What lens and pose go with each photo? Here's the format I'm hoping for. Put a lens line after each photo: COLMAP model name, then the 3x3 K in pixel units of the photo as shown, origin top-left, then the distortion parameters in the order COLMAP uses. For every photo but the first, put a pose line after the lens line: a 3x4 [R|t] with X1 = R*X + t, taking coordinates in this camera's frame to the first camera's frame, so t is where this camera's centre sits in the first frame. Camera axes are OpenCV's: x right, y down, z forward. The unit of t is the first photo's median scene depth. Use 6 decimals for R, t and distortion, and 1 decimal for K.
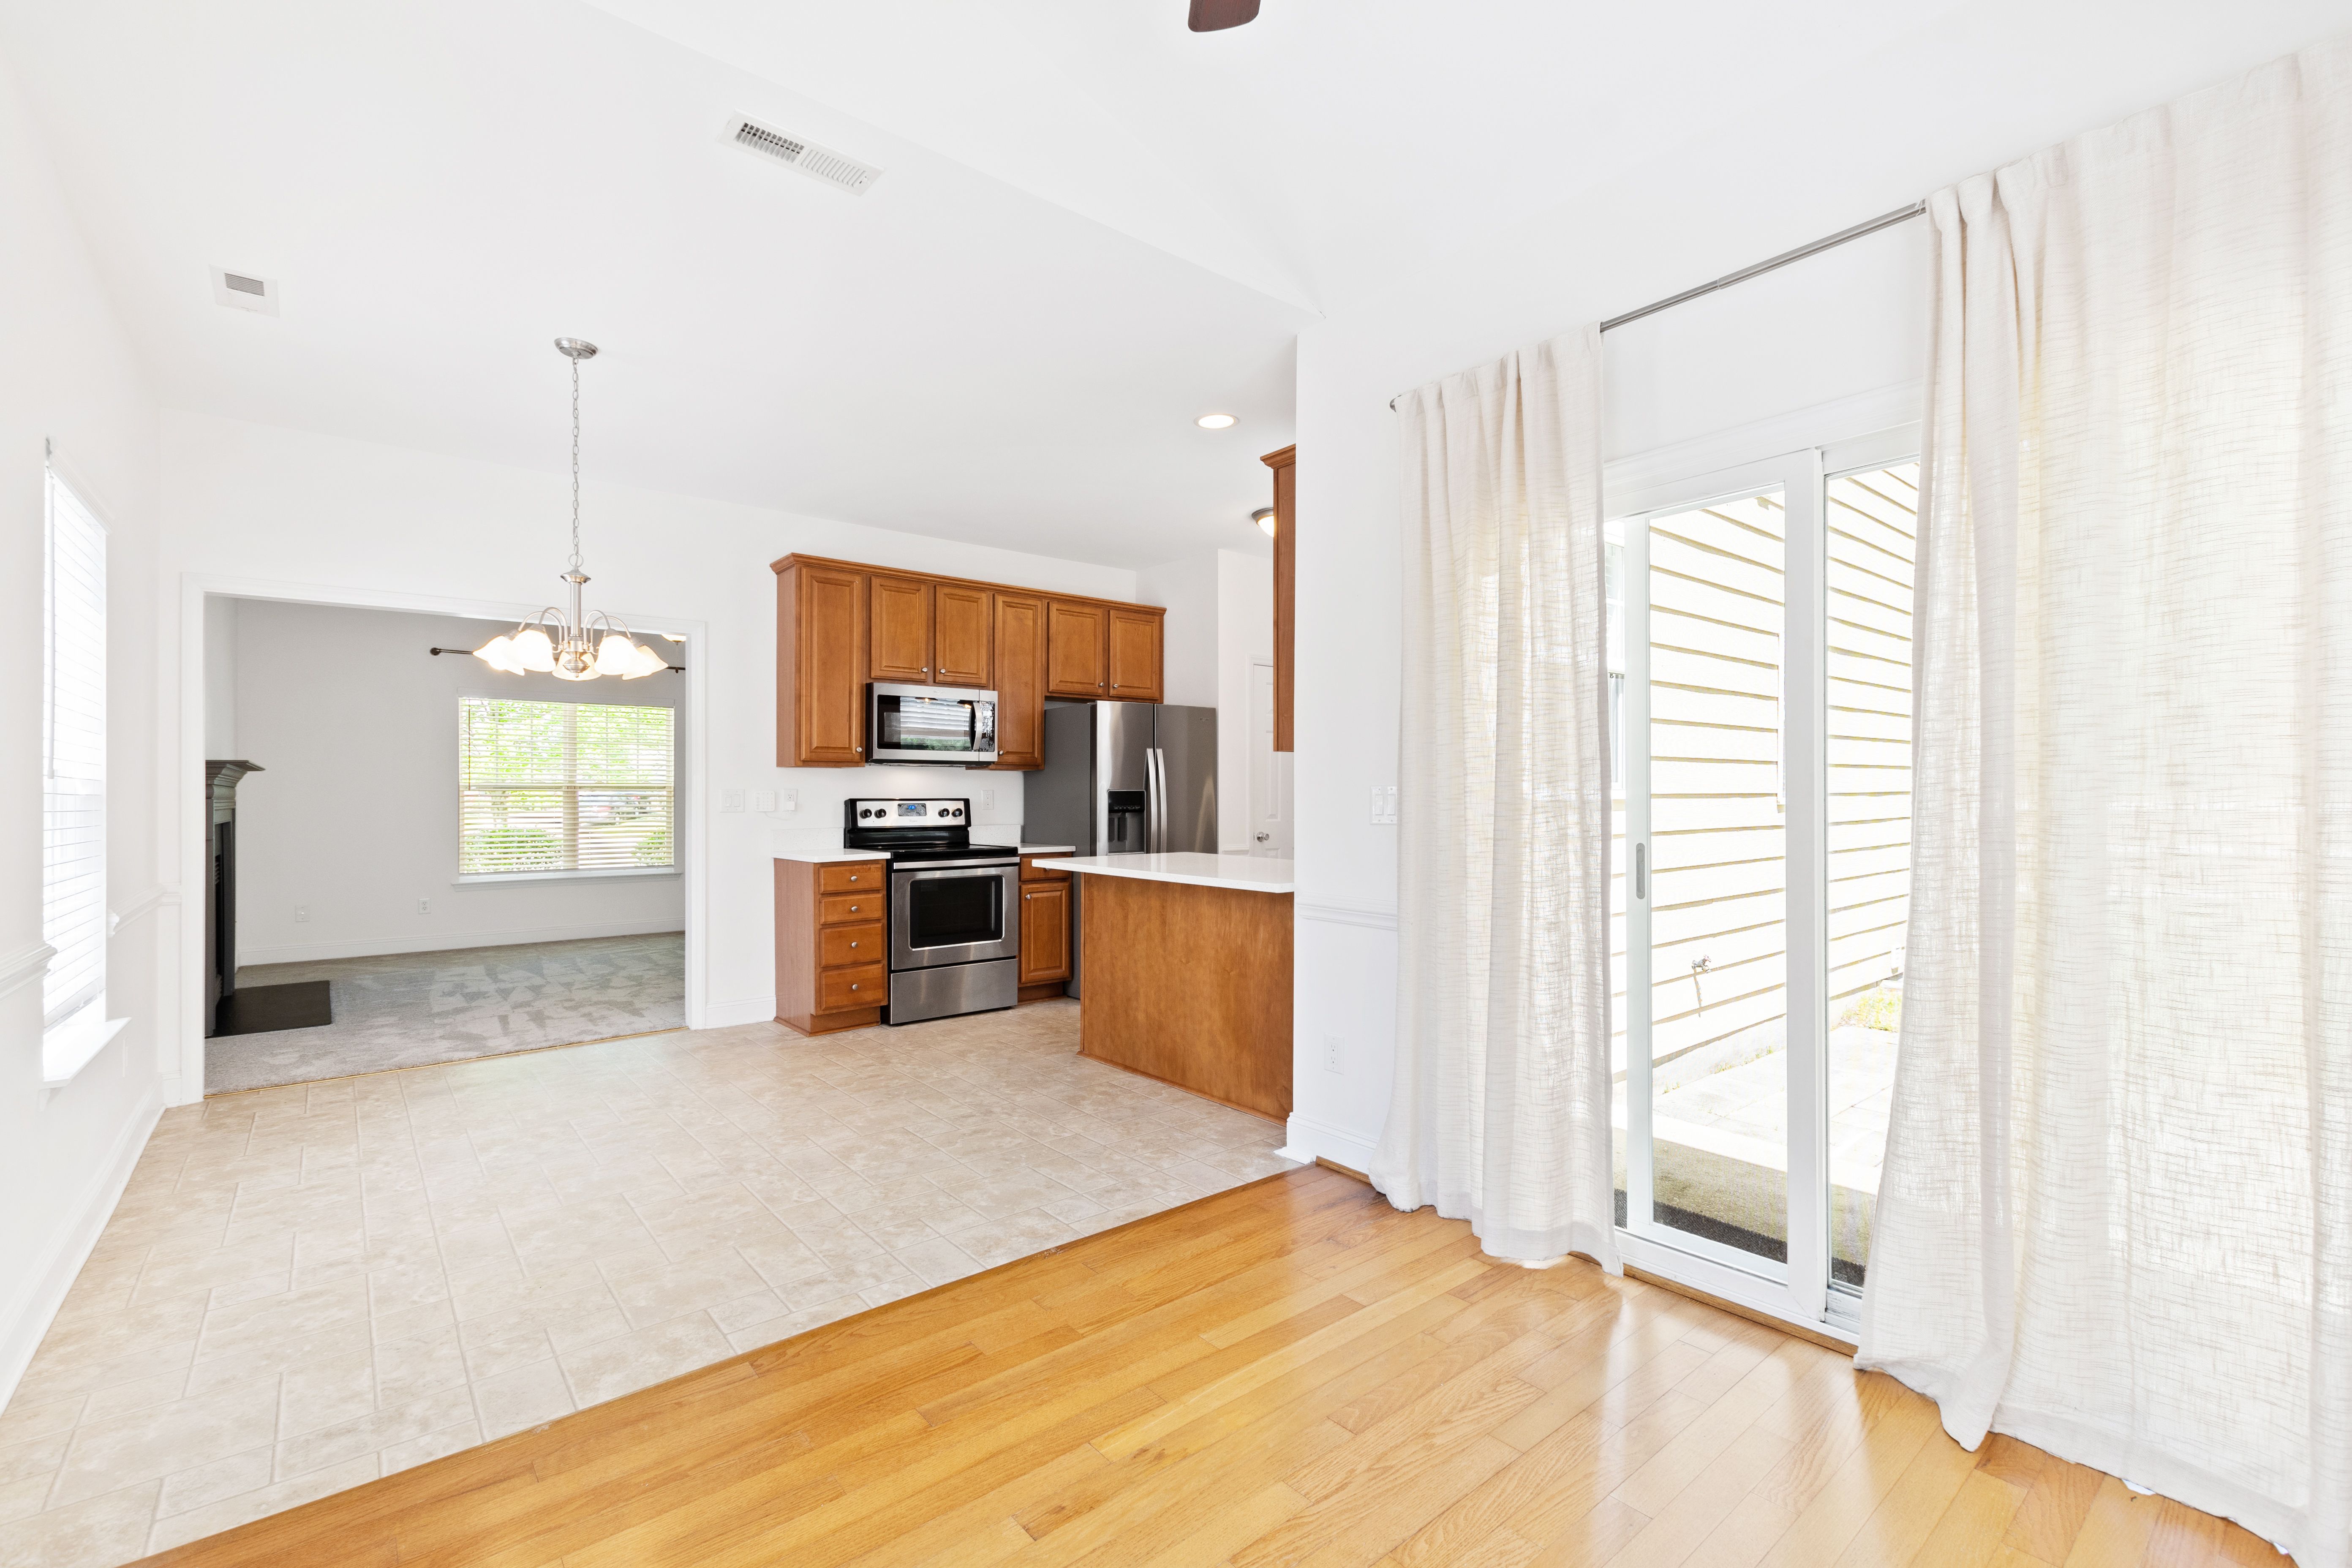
lens RADIAL K [[1029.2, 0, 1177.6], [0, 1029.2, 769.0], [0, 0, 1]] dist [0.001374, 0.000020]
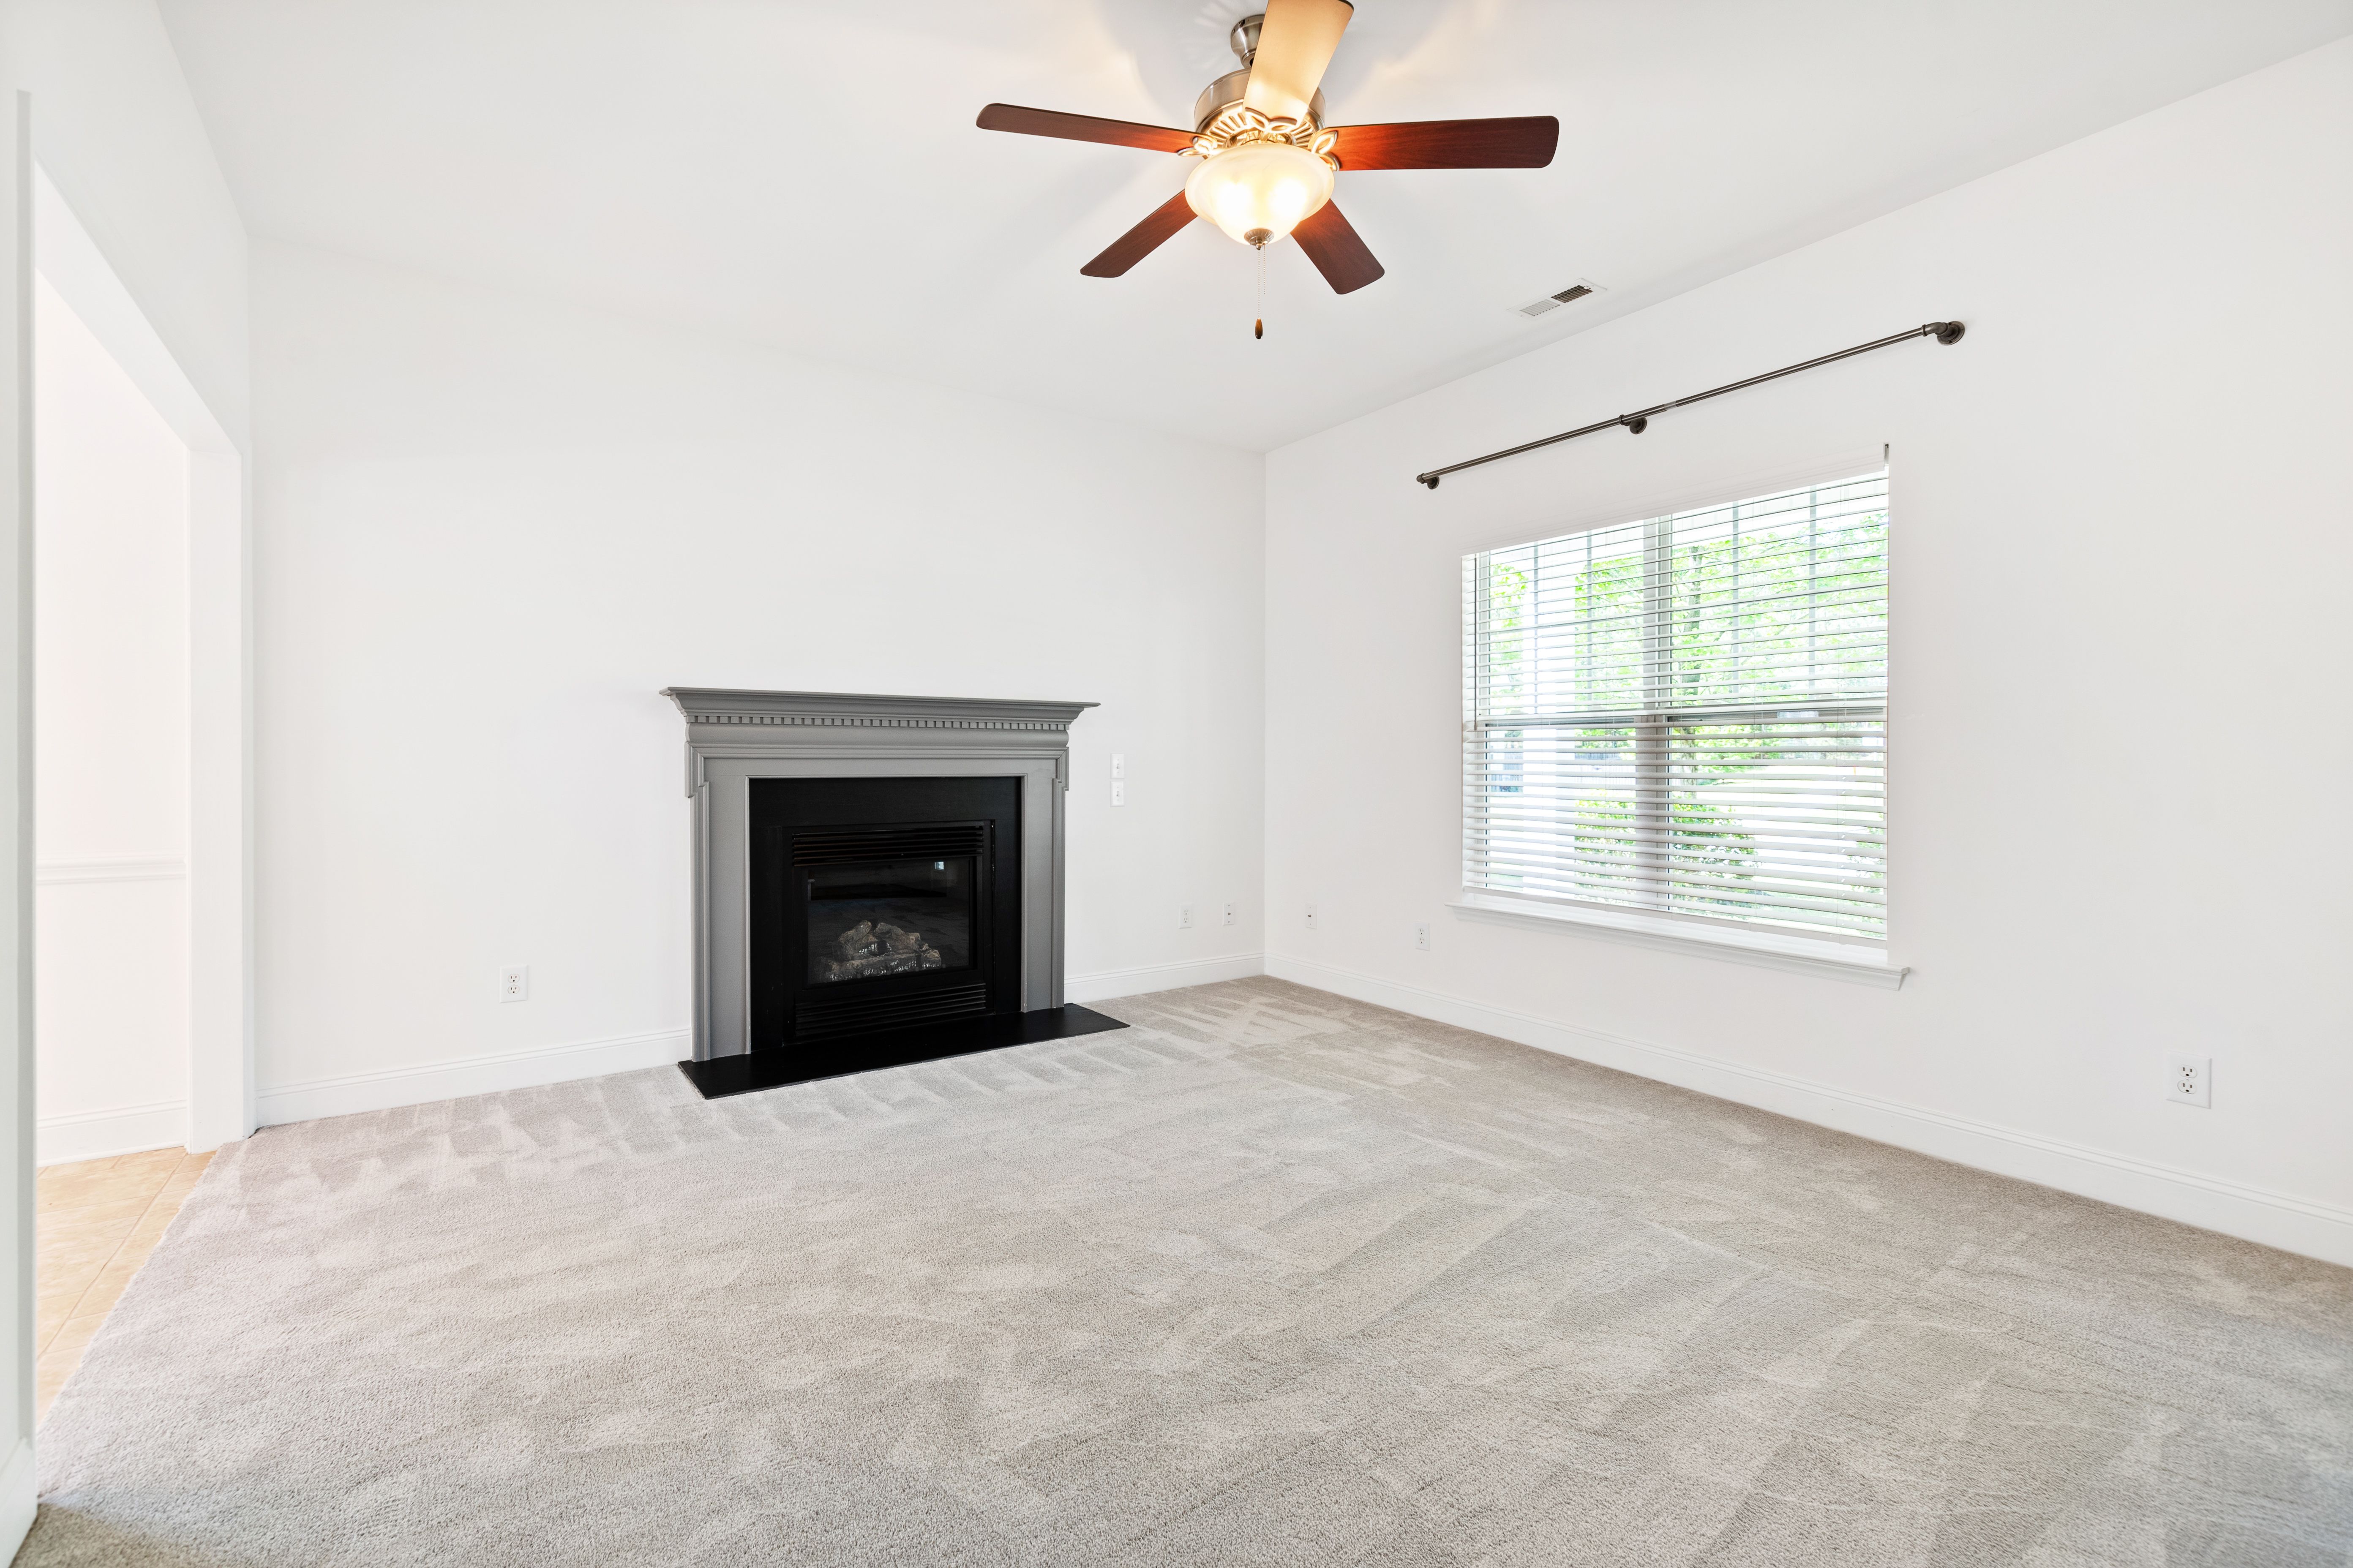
lens RADIAL K [[1029.5, 0, 1178.1], [0, 1029.5, 769.0], [0, 0, 1]] dist [0.001374, 0.000020]
pose [[-0.079715, 0.006976, -0.996793, -0.233246], [0.021402, 0.999757, 0.005285, 0.051537], [0.996588, -0.020912, -0.079845, 1.338988]]
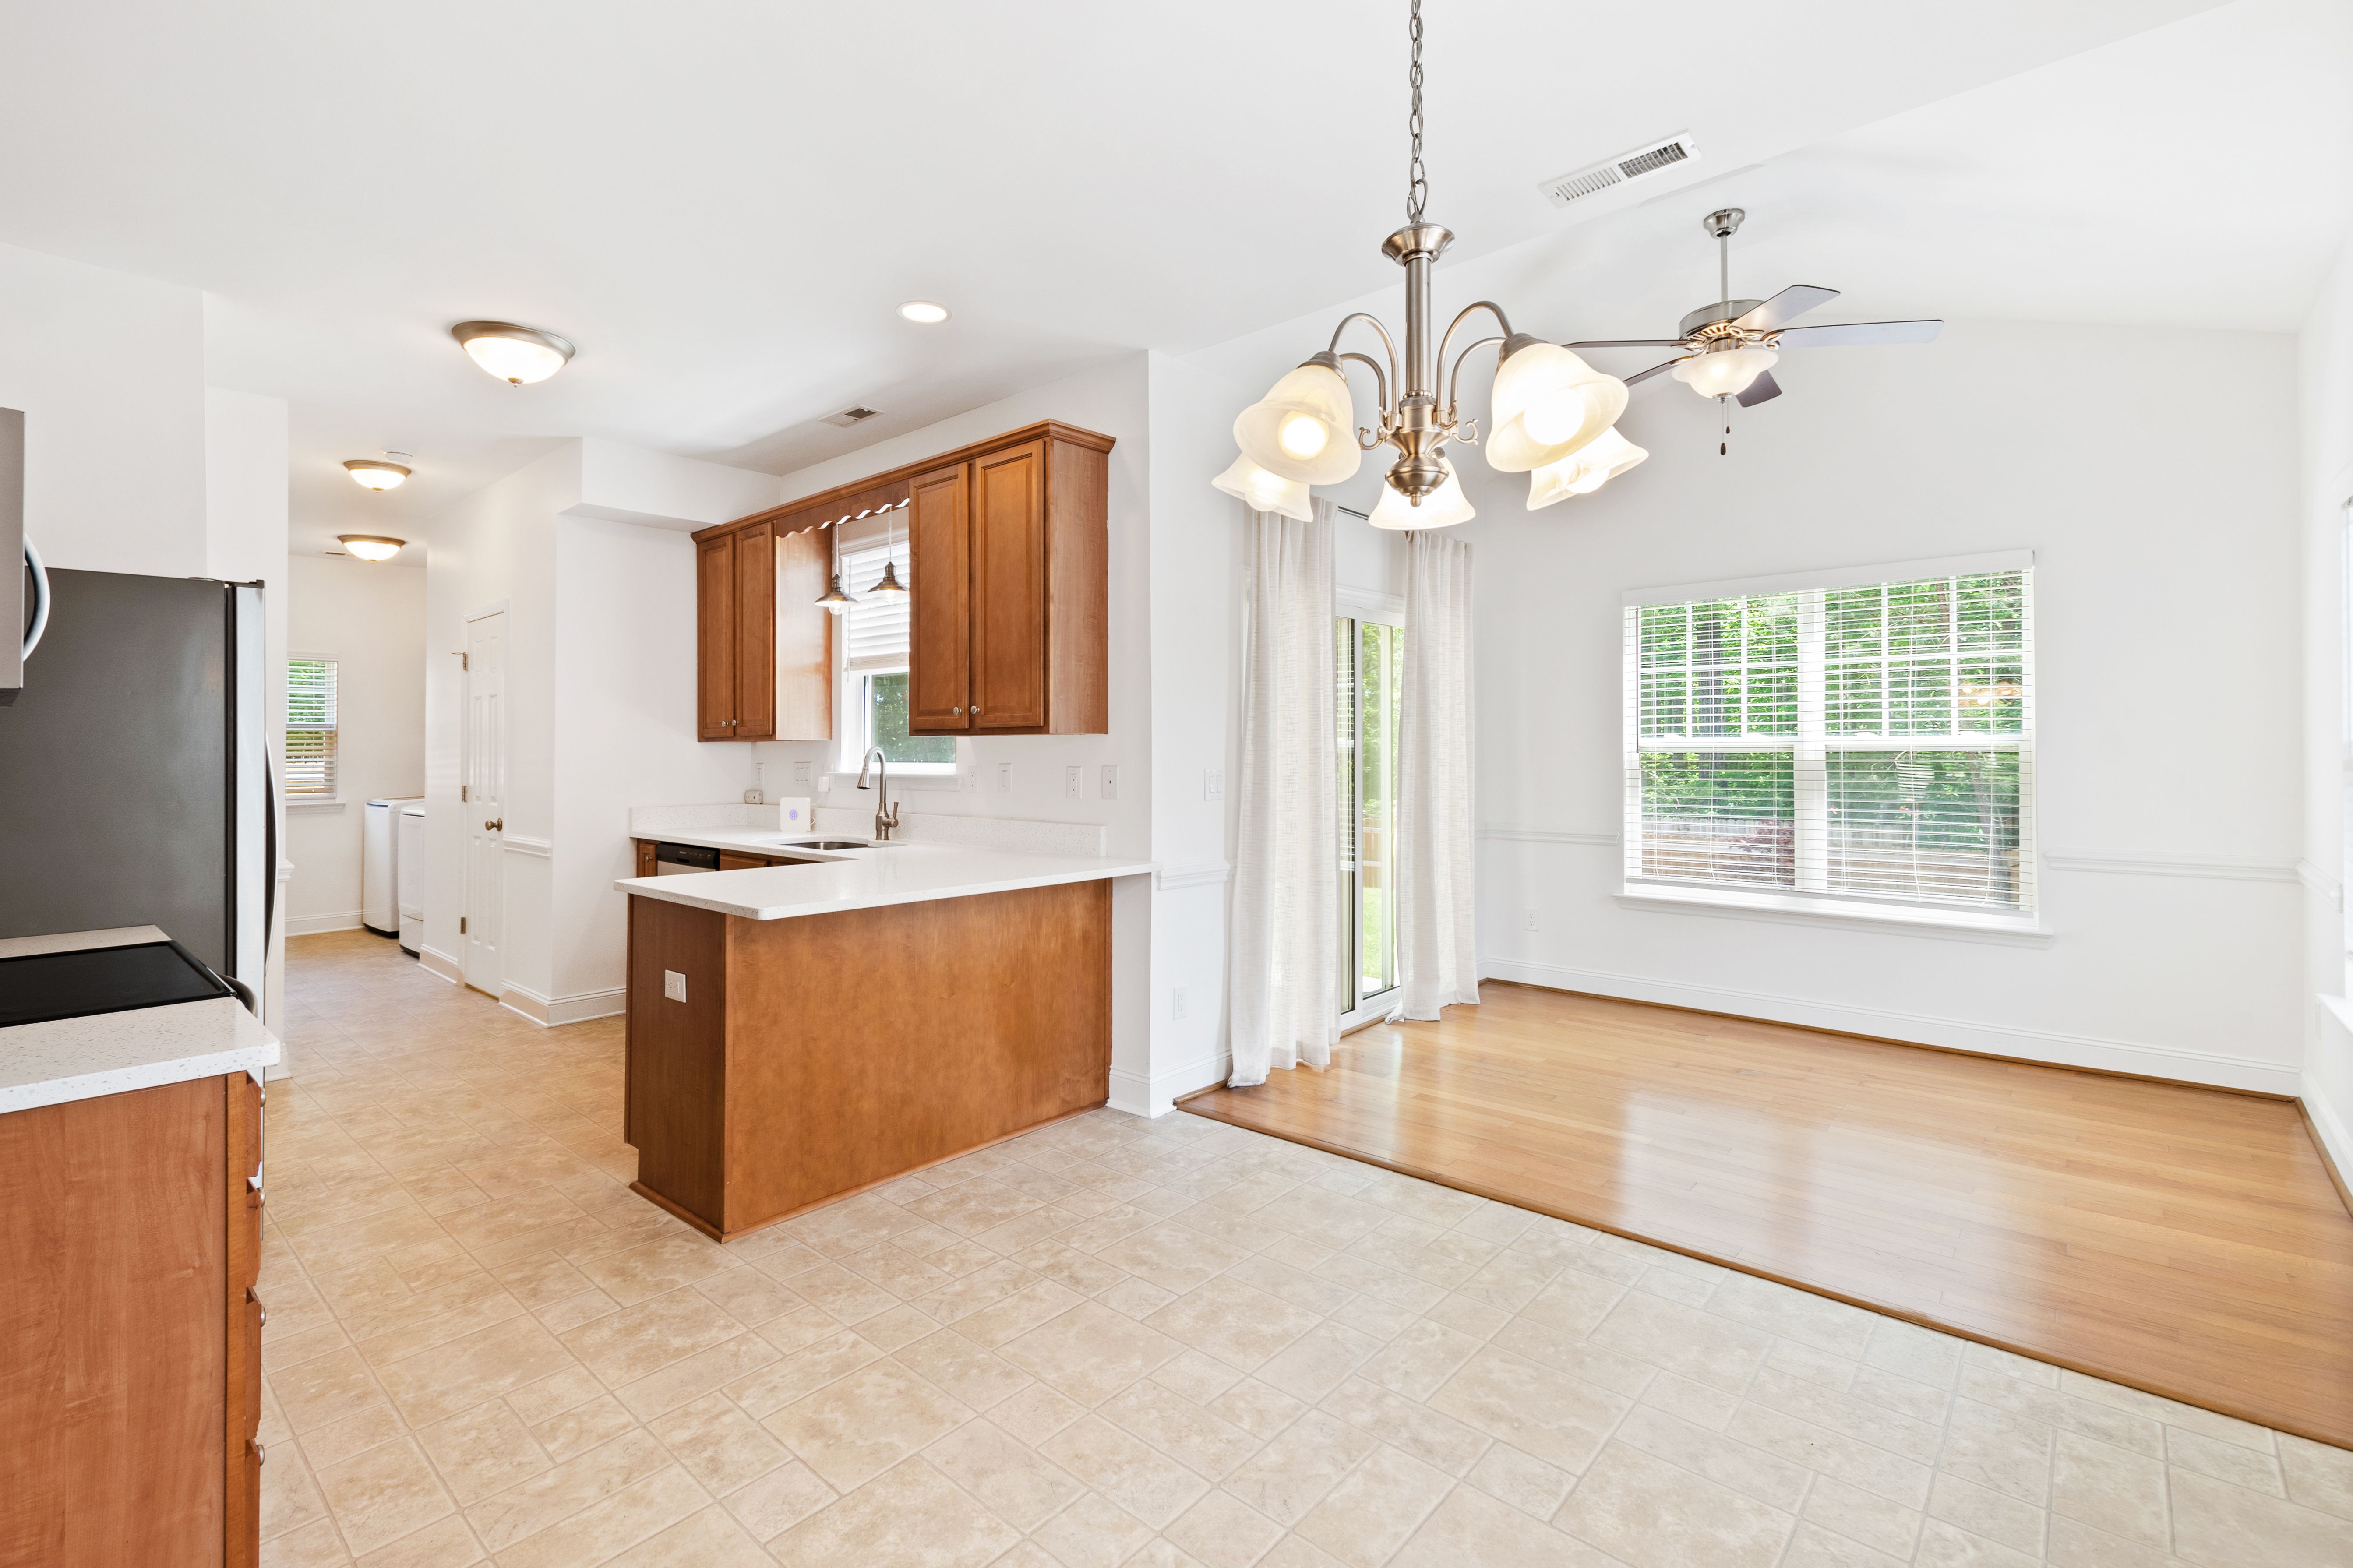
lens RADIAL K [[1053.7, 0, 1110.1], [0, 1053.7, 742.6], [0, 0, 1]] dist [0.003801, 0.000245]
pose [[-0.125539, 0.010010, 0.992038, -0.623654], [-0.018616, 0.999749, -0.012444, 0.001293], [-0.991914, -0.020030, -0.125321, 0.757938]]
